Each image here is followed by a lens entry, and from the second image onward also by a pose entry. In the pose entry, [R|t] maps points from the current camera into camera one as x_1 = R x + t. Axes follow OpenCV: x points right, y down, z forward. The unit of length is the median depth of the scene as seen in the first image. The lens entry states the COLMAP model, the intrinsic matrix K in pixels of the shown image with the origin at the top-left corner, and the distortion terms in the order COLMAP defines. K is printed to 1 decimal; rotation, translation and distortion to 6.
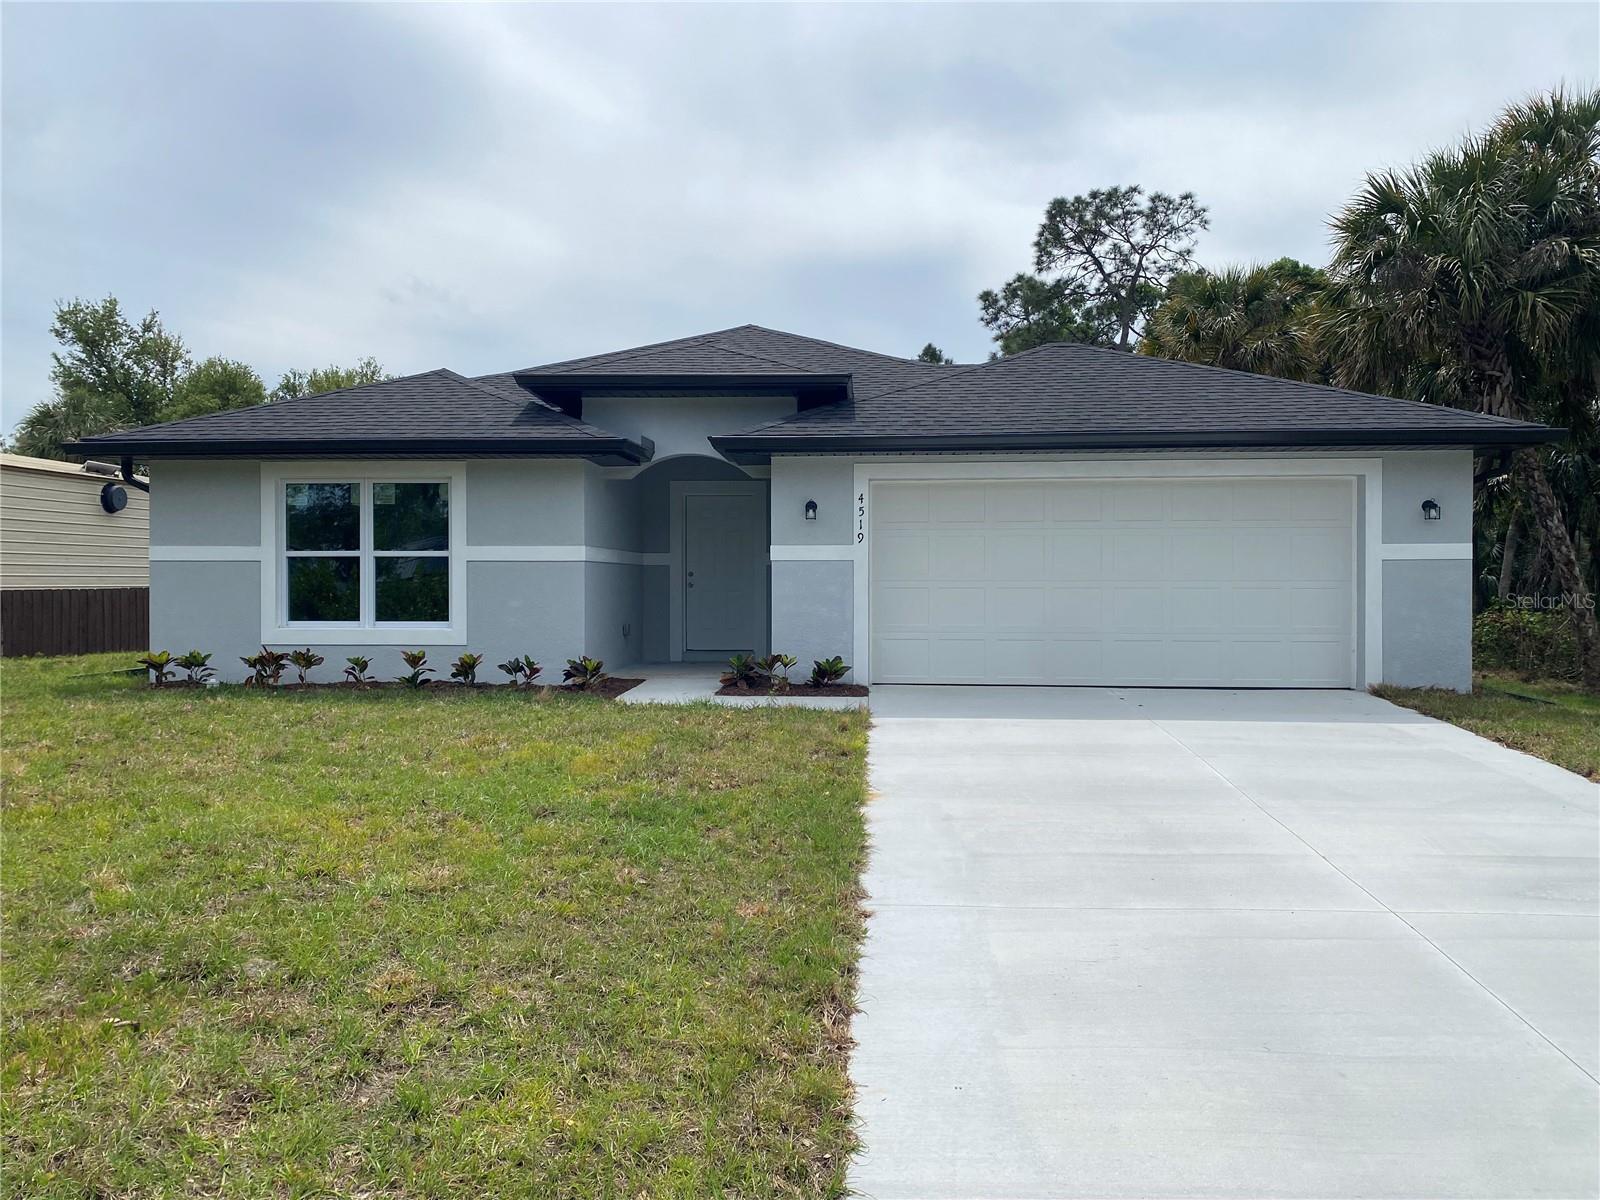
lens RADIAL K [[1233.2, 0, 800.0], [0, 1233.2, 600.0], [0, 0, 1]] dist [0.086359, -0.104359]
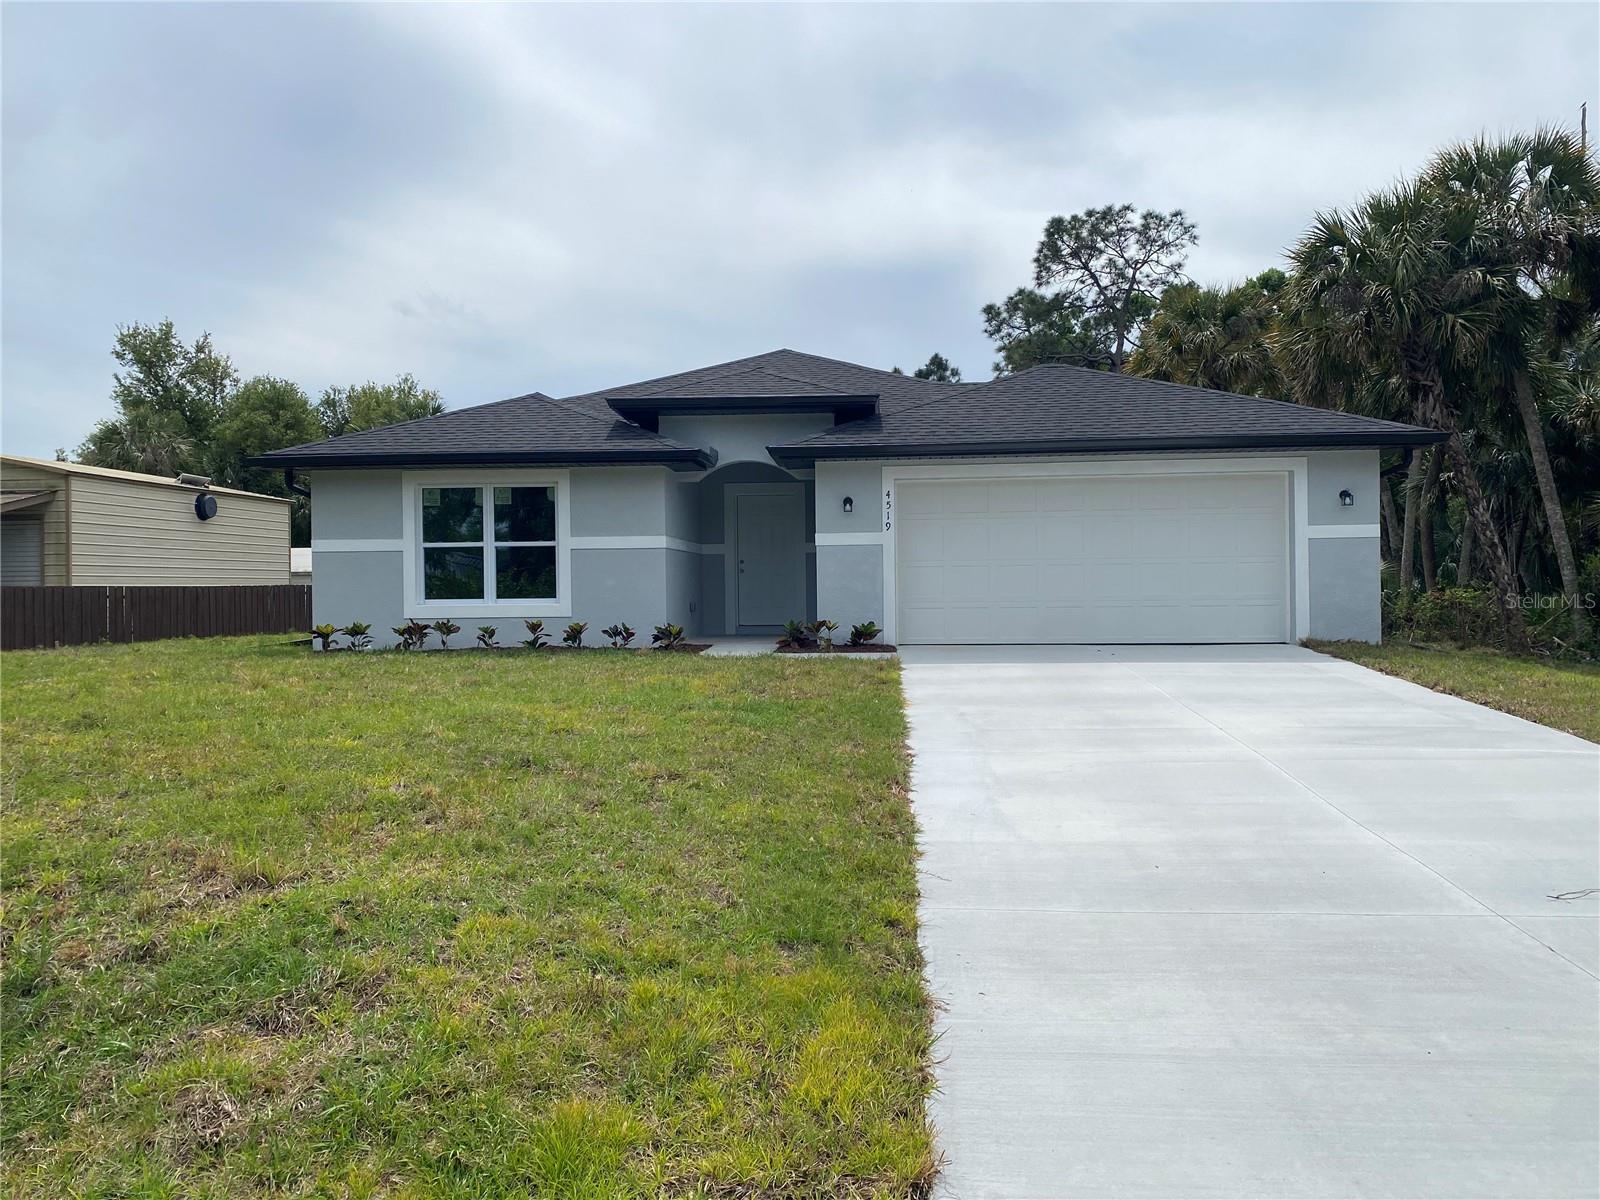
lens RADIAL K [[1233.2, 0, 800.0], [0, 1233.2, 600.0], [0, 0, 1]] dist [0.086359, -0.104359]
pose [[0.999918, -0.011309, -0.006027, -0.025824], [0.011278, 0.999924, -0.005047, 0.022640], [0.006084, 0.004979, 0.999969, -0.188223]]
